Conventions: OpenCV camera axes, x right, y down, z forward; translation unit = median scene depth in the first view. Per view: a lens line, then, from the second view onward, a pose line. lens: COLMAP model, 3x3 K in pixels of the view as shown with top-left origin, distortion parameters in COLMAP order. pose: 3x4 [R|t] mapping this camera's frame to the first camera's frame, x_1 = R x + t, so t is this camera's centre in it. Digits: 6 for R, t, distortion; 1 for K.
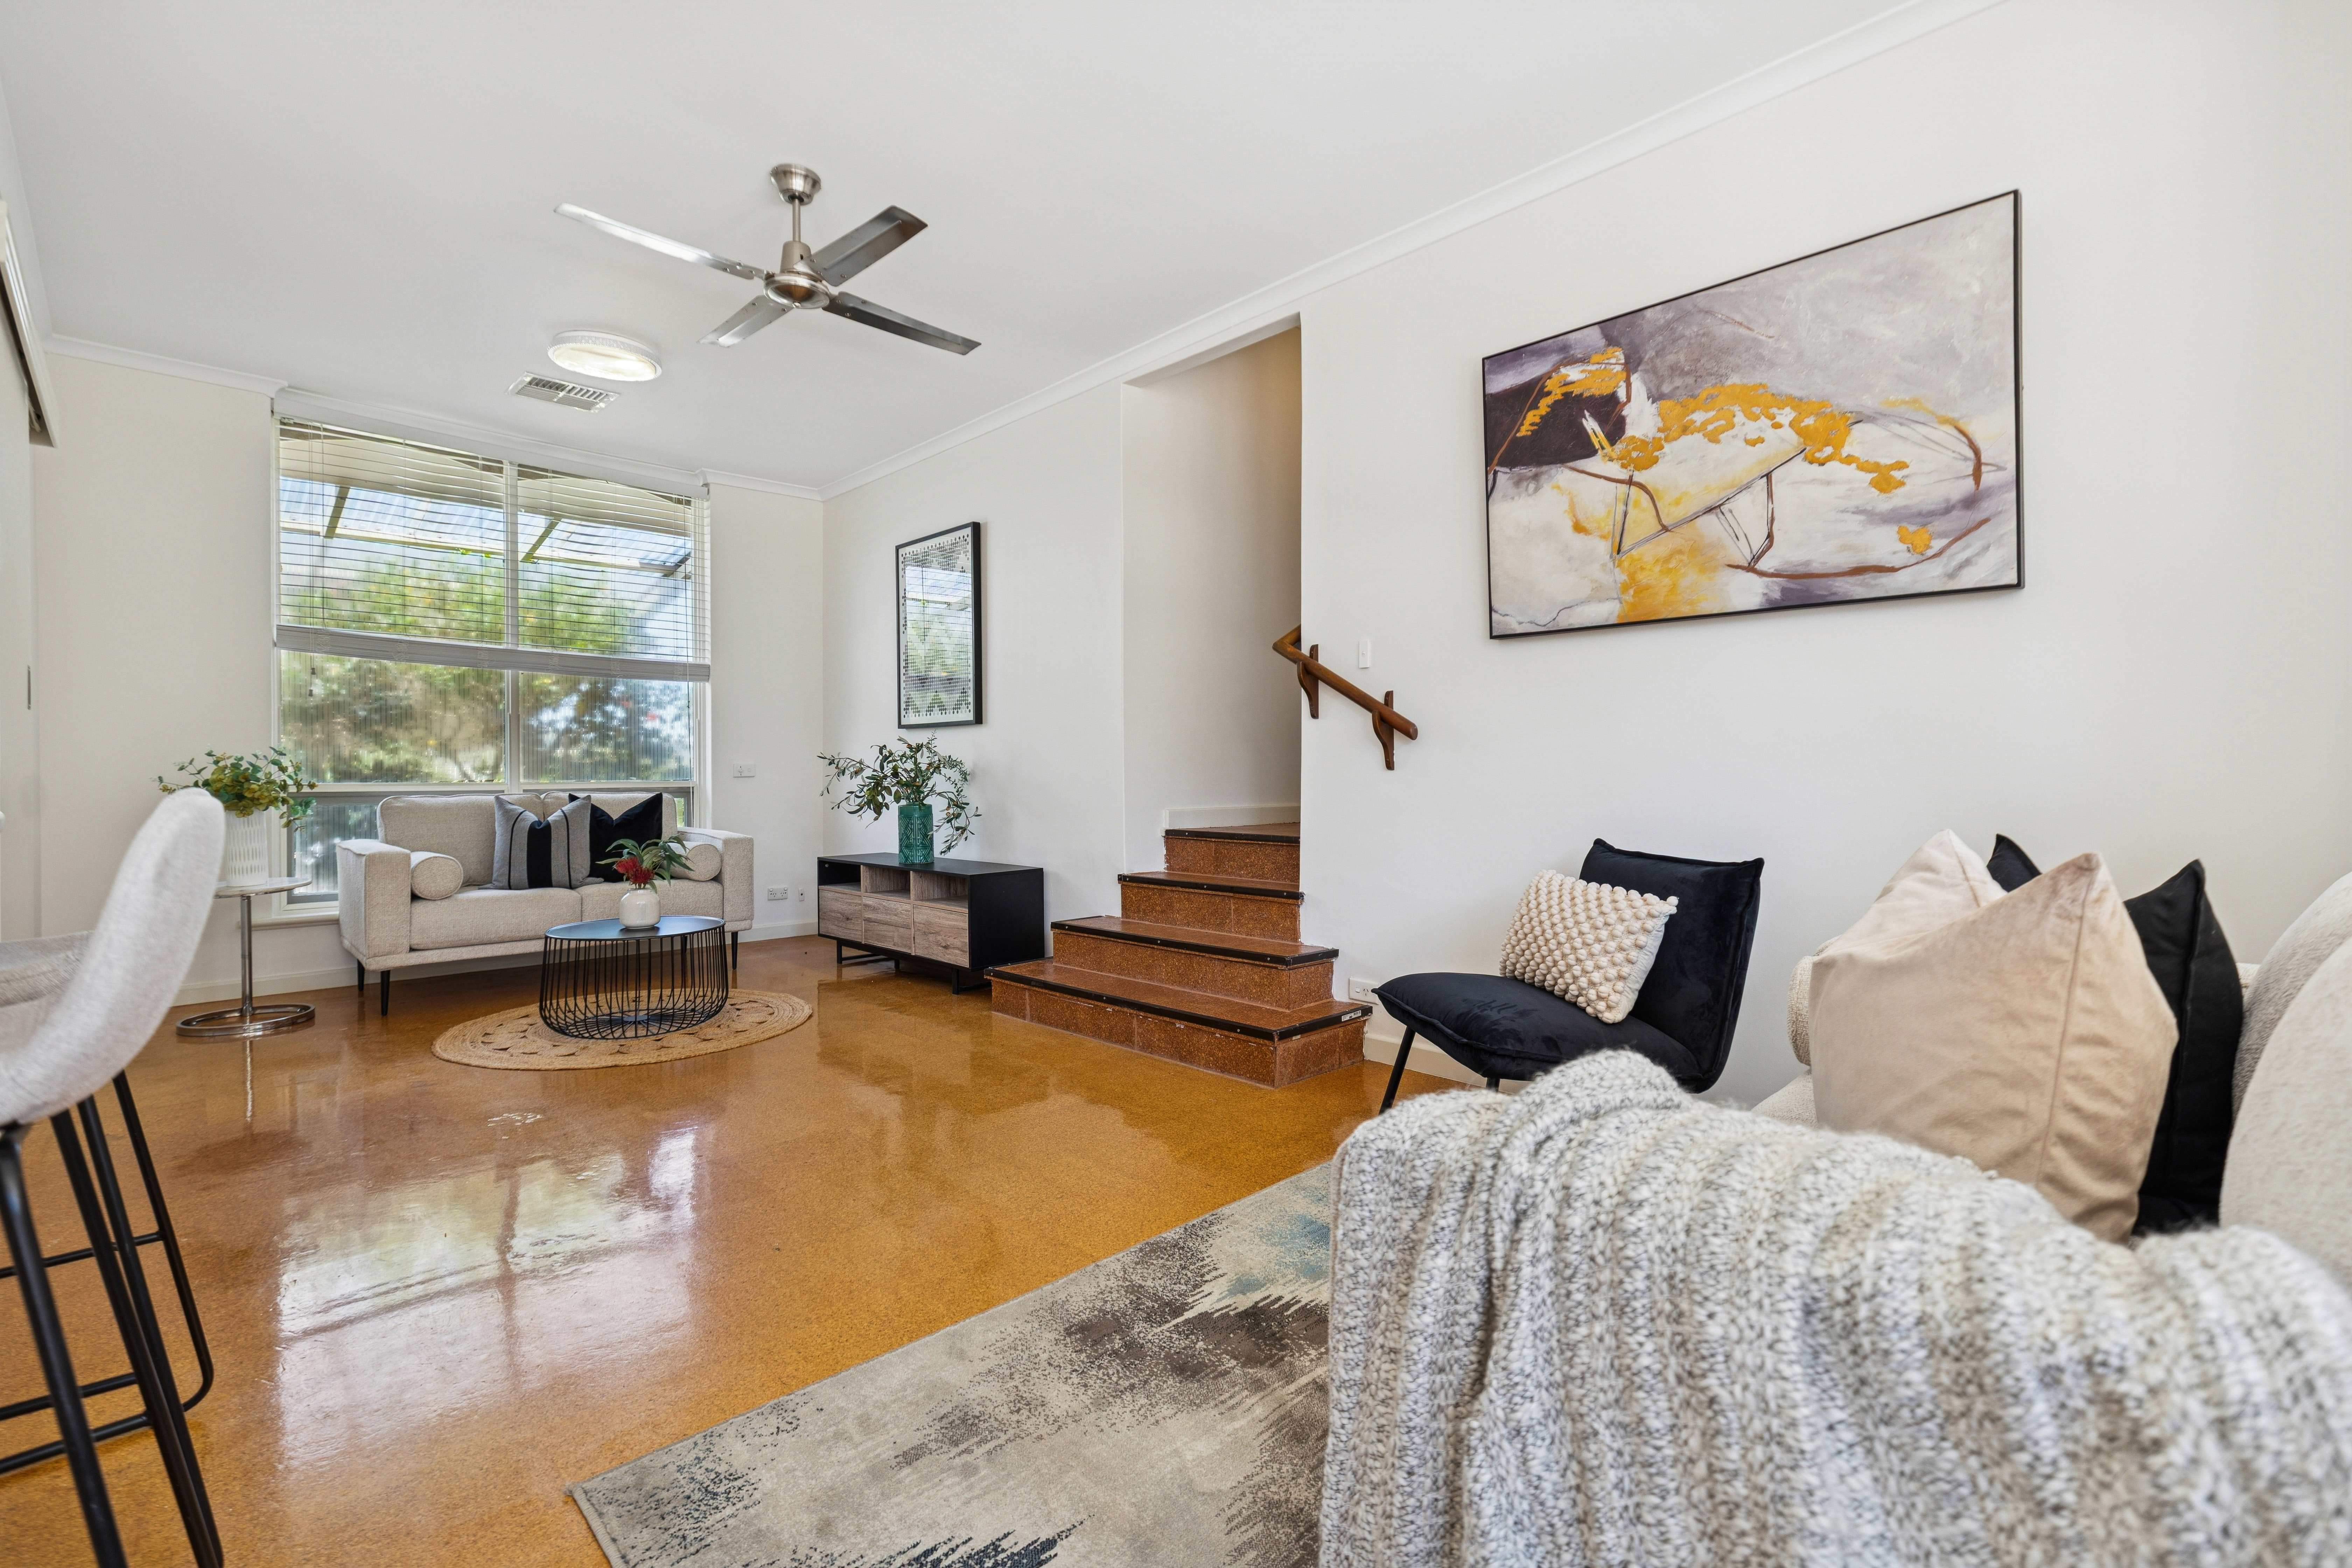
lens RADIAL K [[1083.9, 0, 1155.7], [0, 1083.9, 777.1], [0, 0, 1]] dist [0.004079, -0.000086]
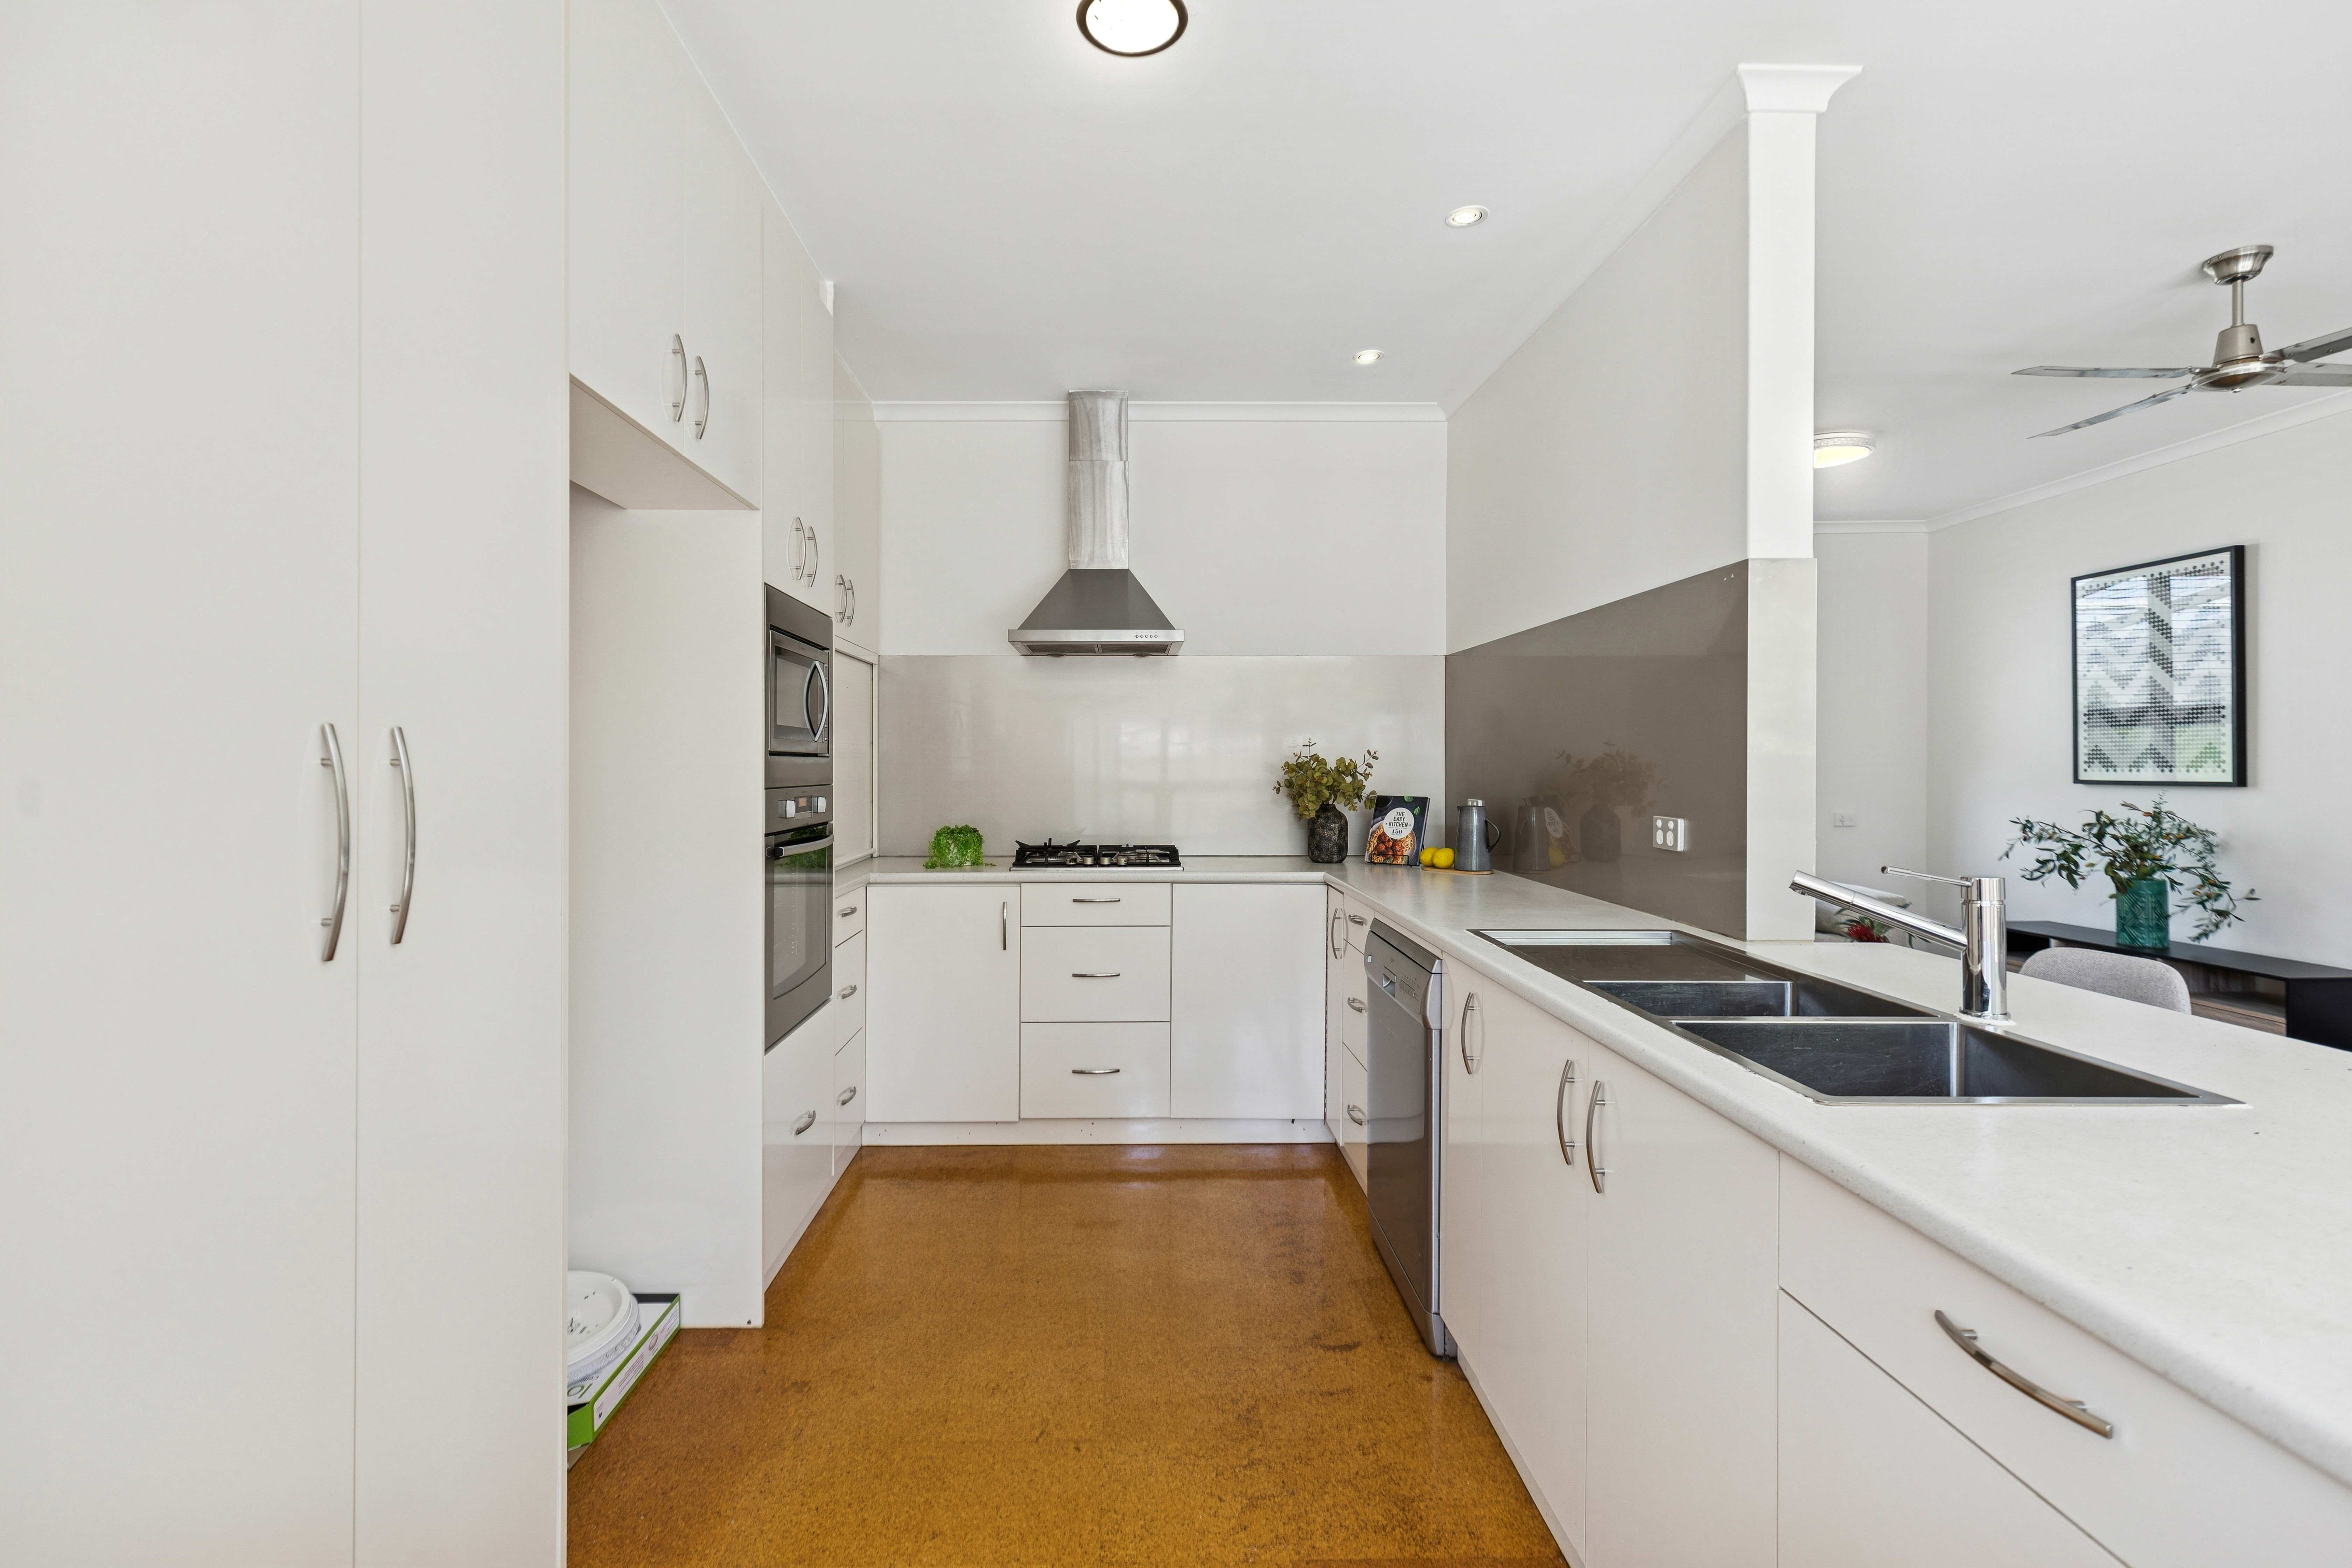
lens RADIAL K [[1083.9, 0, 1103.5], [0, 1083.9, 765.0], [0, 0, 1]] dist [0.004079, -0.000086]
pose [[0.726161, 0.004463, -0.687510, -0.264889], [-0.007465, 0.999971, -0.001394, -0.068792], [0.687484, 0.006144, 0.726174, -0.247508]]
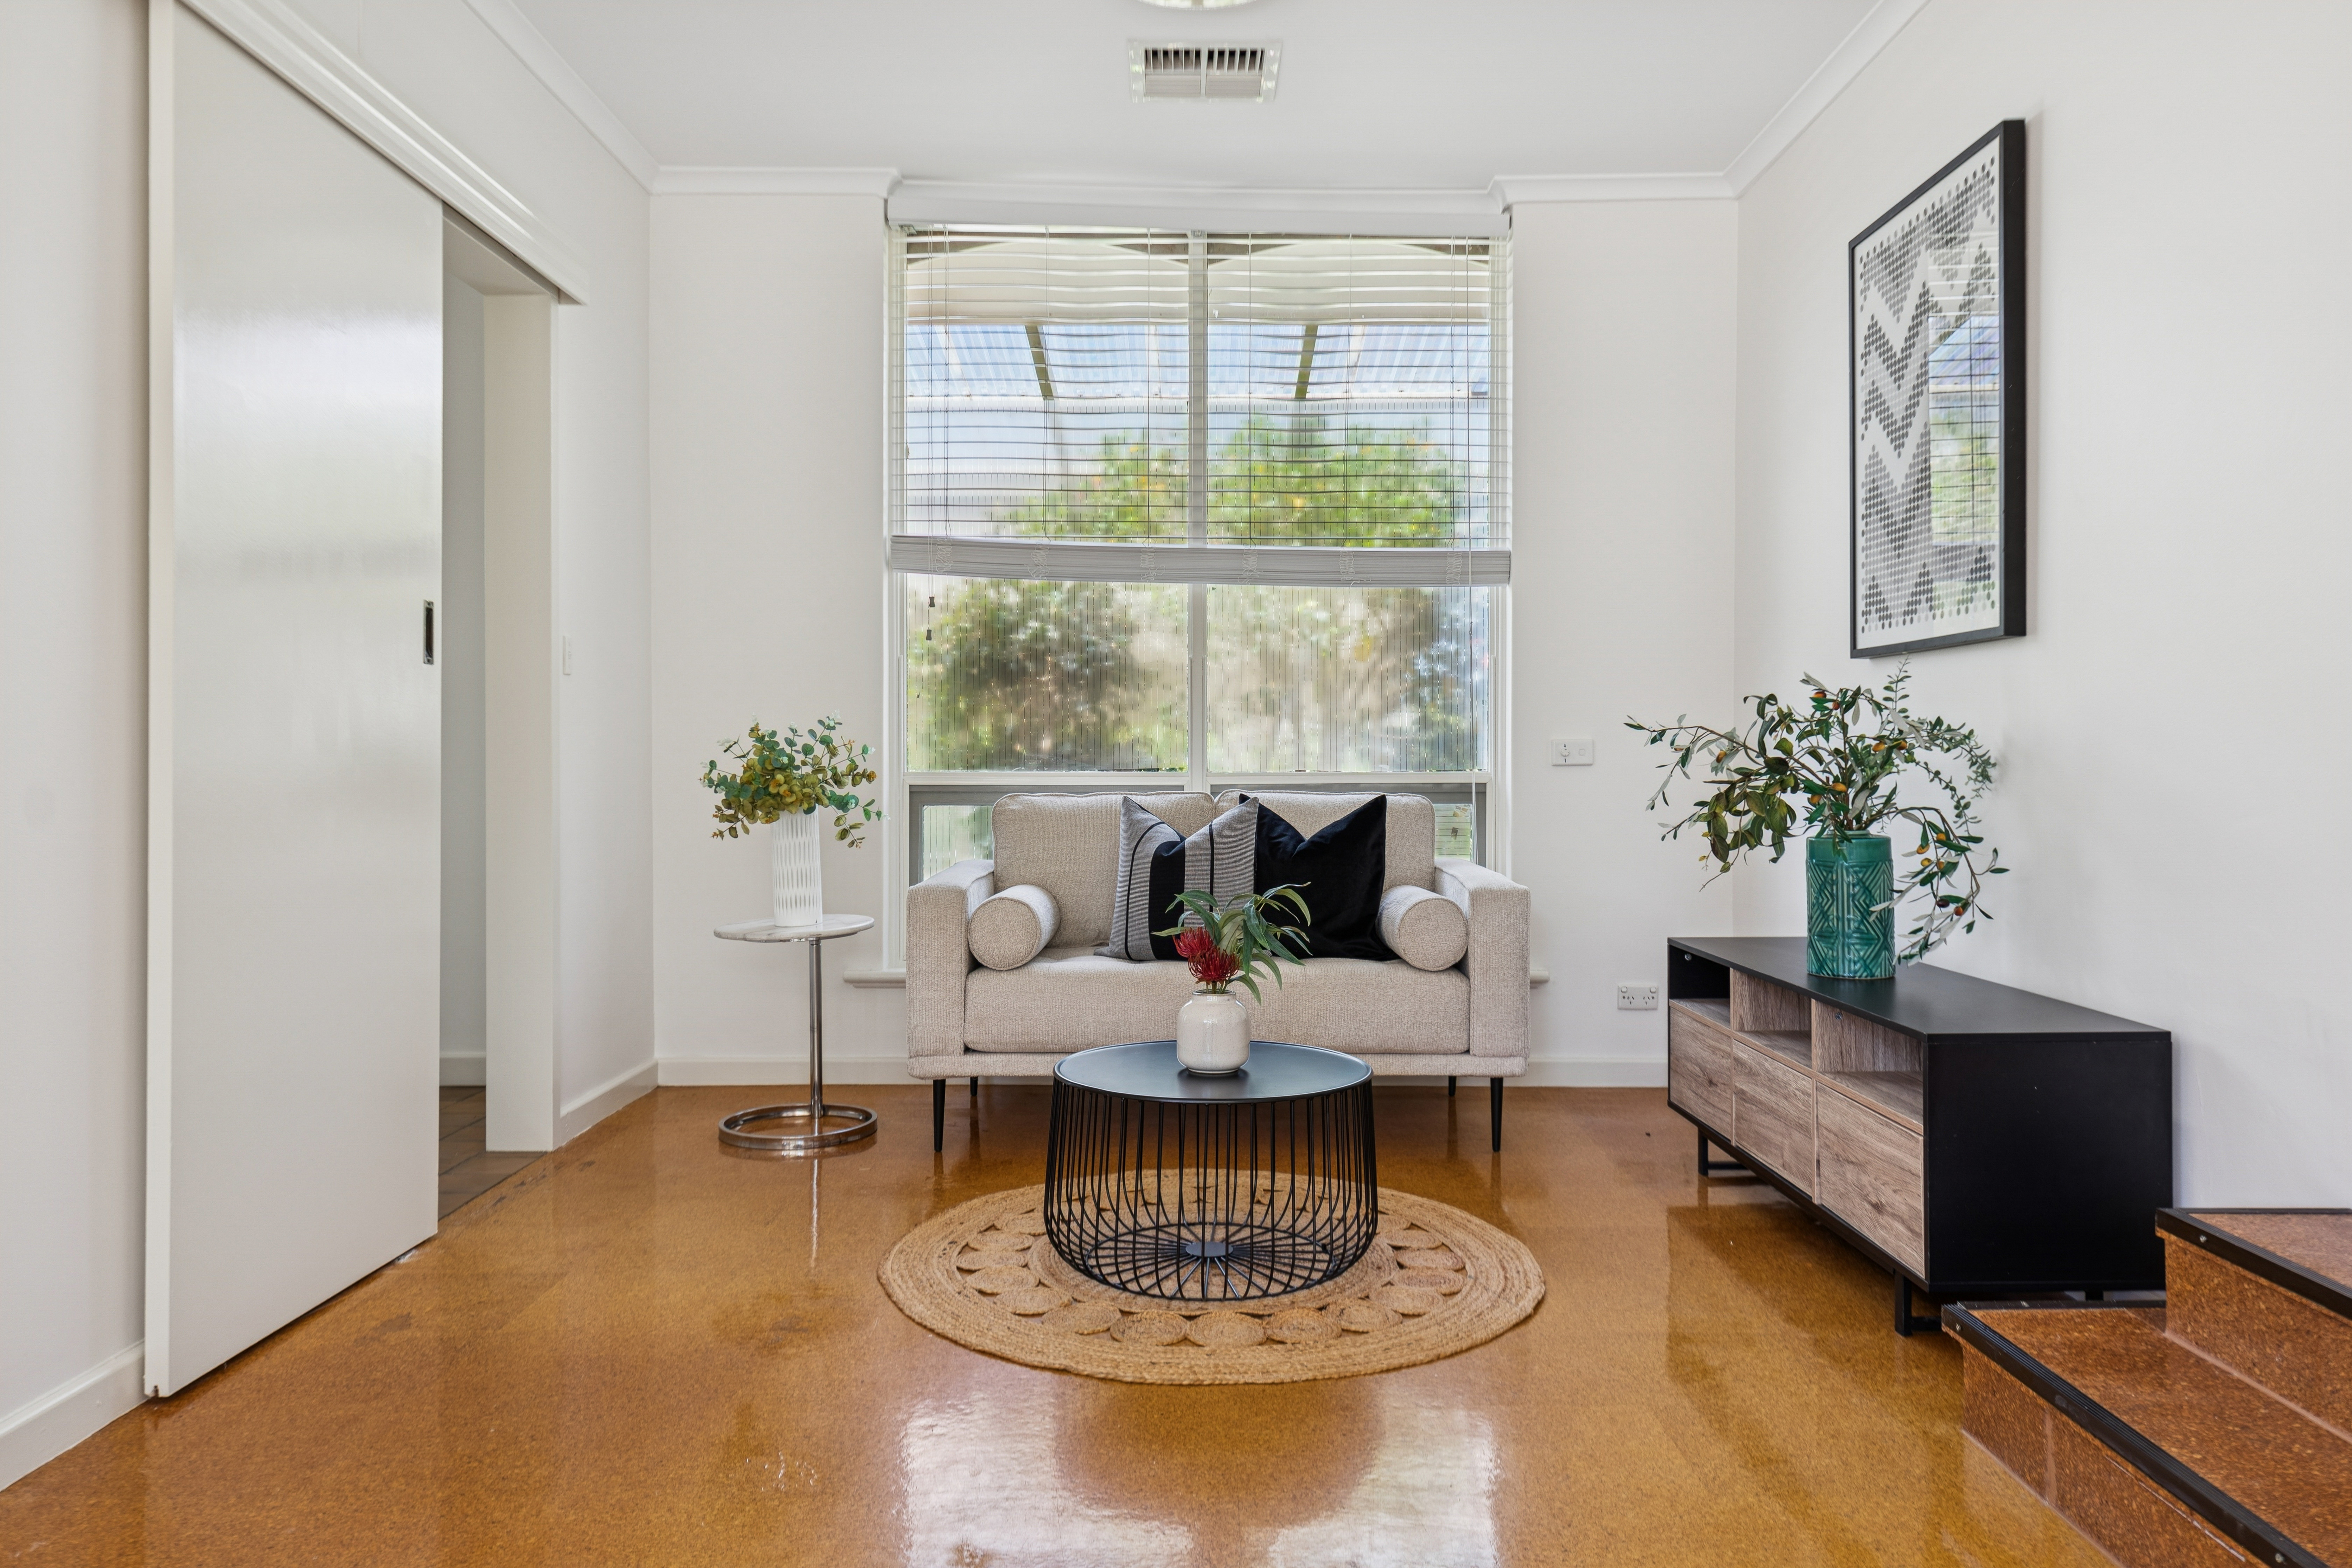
lens RADIAL K [[1676.5, 0, 1181.4], [0, 1676.5, 771.8], [0, 0, 1]] dist [0.006401, 0.002315]
pose [[0.735910, 0.009871, -0.677007, 0.032090], [-0.002690, 0.999928, 0.011655, -0.007252], [0.677074, -0.006755, 0.735884, 0.410061]]
